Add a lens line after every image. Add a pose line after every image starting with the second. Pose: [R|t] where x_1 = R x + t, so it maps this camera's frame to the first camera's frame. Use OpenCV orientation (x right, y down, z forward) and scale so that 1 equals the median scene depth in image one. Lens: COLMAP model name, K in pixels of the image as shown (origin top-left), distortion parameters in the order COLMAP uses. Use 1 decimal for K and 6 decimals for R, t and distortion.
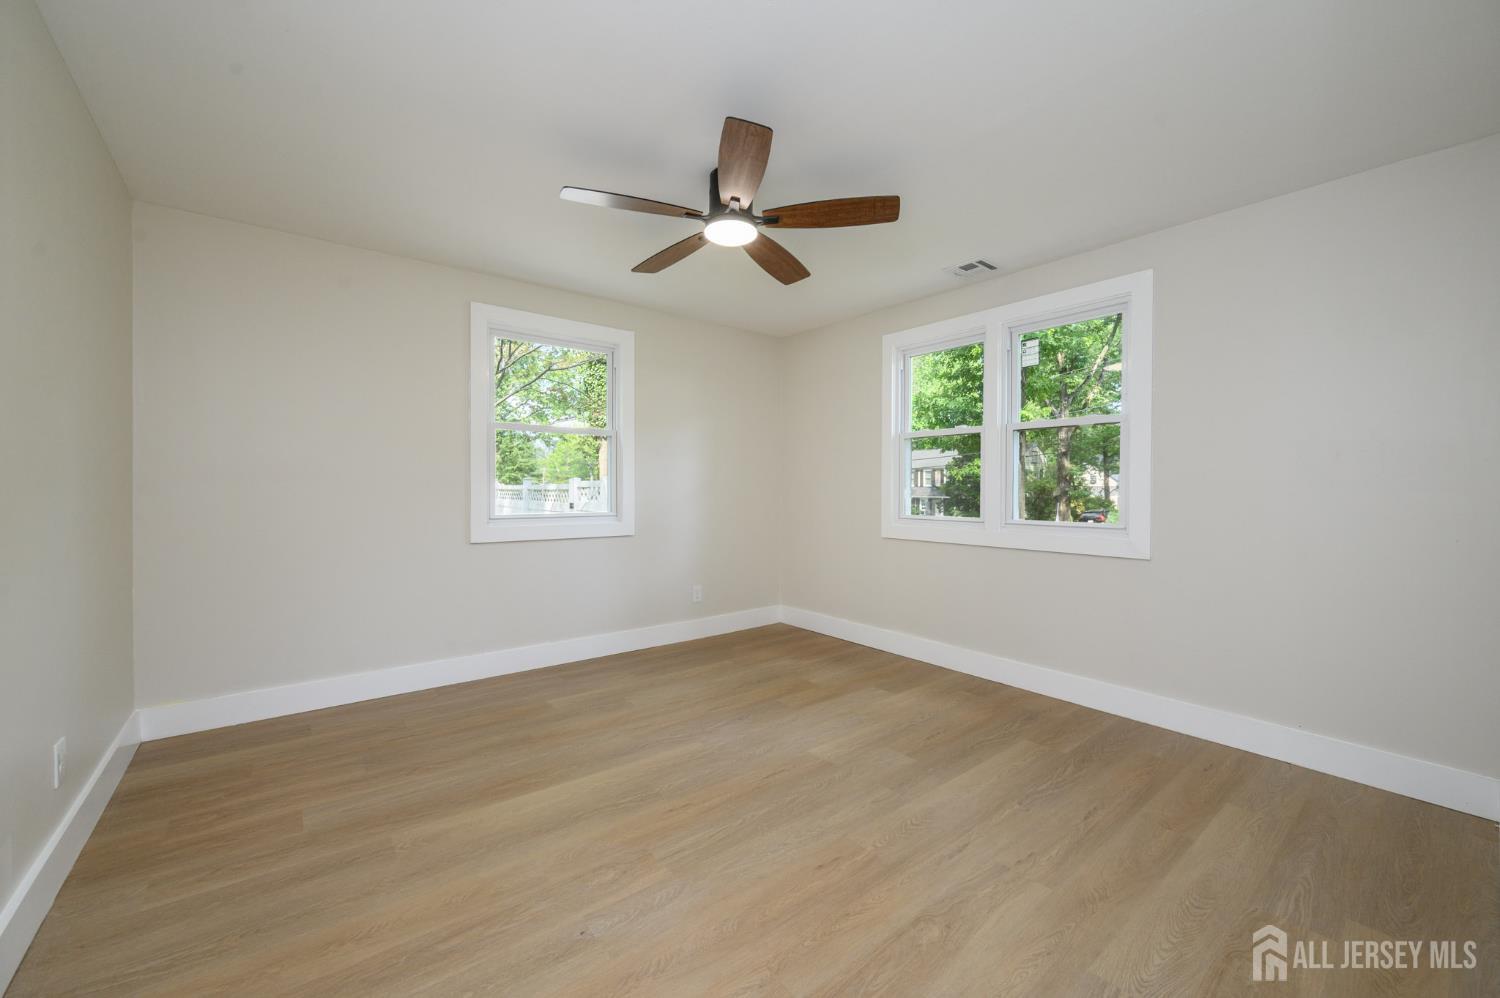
lens RADIAL K [[591.2, 0, 747.5], [0, 591.2, 492.1], [0, 0, 1]] dist [-0.001125, 0.000422]
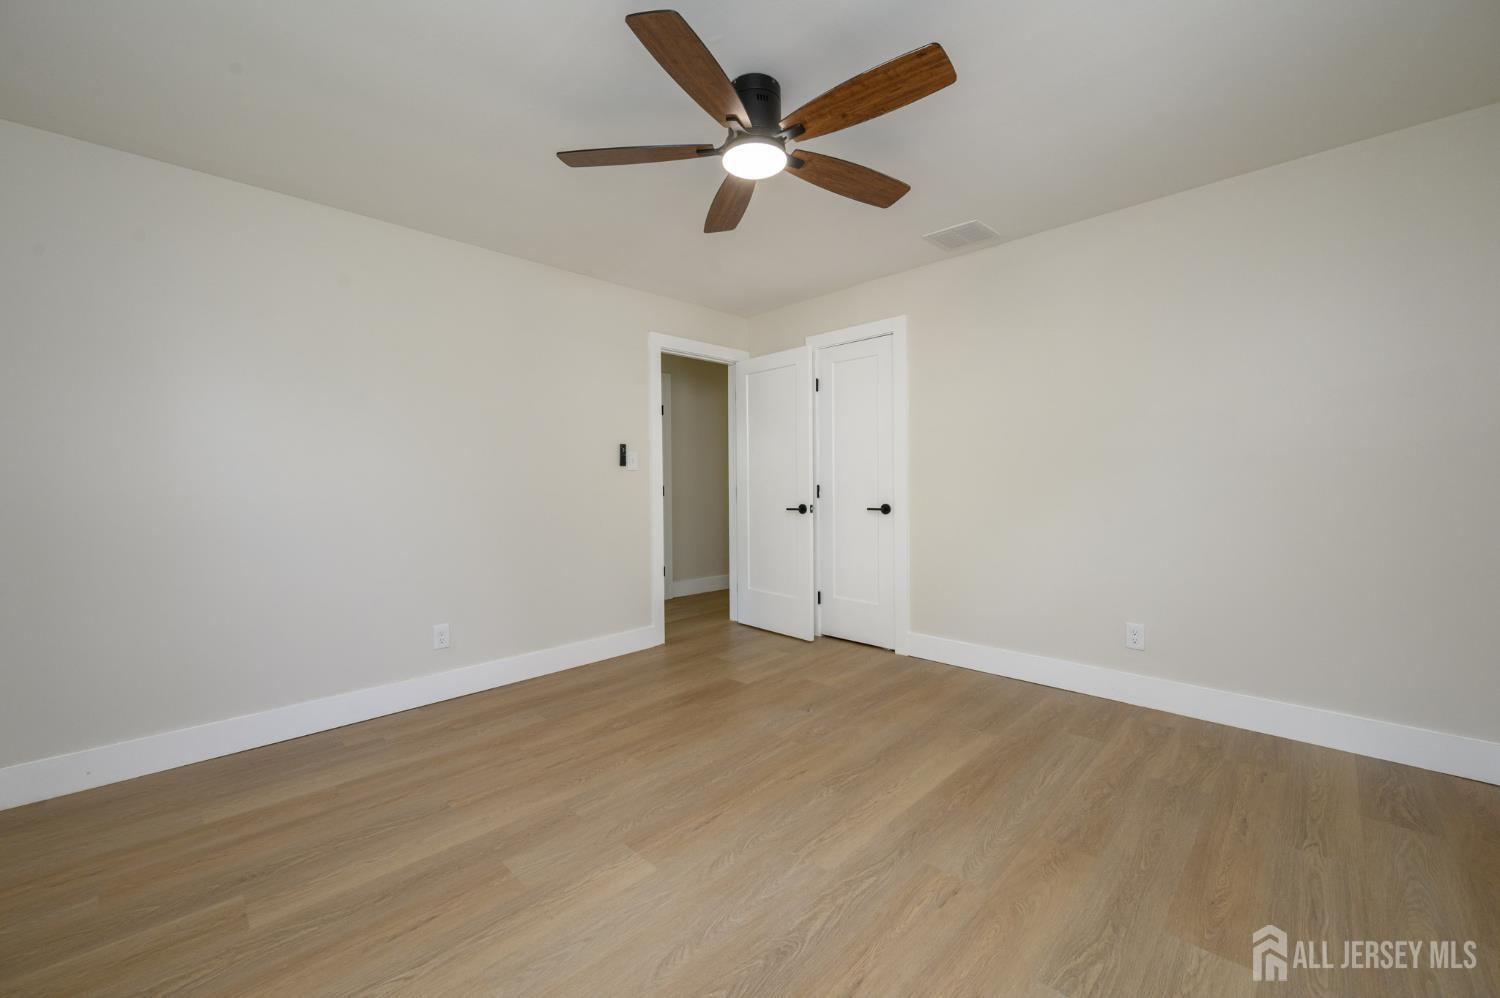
lens RADIAL K [[591.2, 0, 747.5], [0, 591.2, 492.1], [0, 0, 1]] dist [-0.001125, 0.000422]
pose [[-0.992985, 0.010221, -0.117796, 0.084633], [0.007418, 0.999679, 0.024211, 0.002499], [0.118006, 0.023167, -0.992743, 1.892117]]
